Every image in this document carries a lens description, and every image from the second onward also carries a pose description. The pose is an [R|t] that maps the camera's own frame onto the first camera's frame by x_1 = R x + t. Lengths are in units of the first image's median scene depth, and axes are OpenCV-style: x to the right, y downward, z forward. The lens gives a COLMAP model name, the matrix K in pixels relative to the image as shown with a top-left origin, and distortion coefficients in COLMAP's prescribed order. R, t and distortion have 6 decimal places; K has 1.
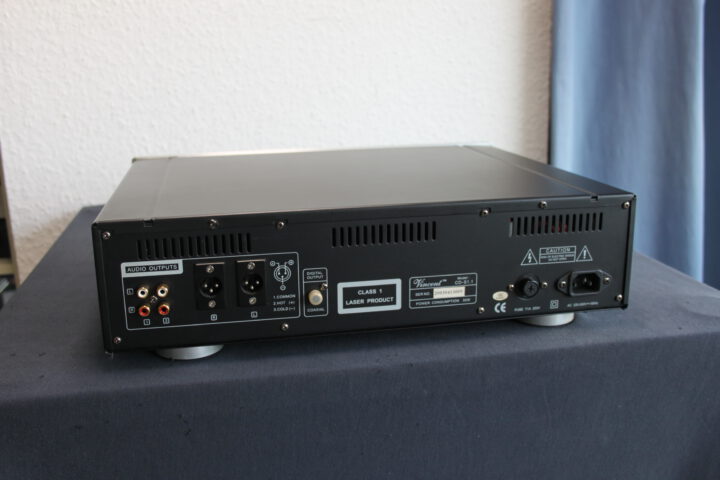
lens RADIAL K [[746.1, 0, 360.0], [0, 746.1, 240.0], [0, 0, 1]] dist [-0.112225, 0.141843]
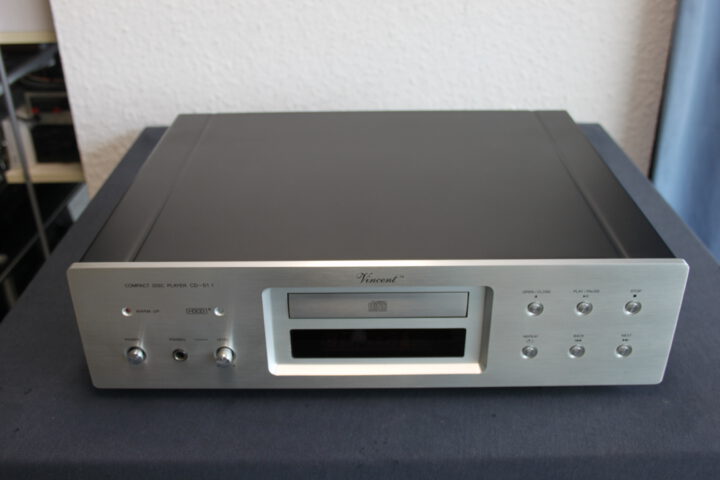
lens RADIAL K [[741.6, 0, 360.0], [0, 741.6, 240.0], [0, 0, 1]] dist [-0.109478, 0.131299]
pose [[0.982277, 0.092495, -0.163026, 0.071350], [-0.051455, 0.969412, 0.239983, -0.149101], [0.180237, -0.227341, 0.956990, 0.098910]]
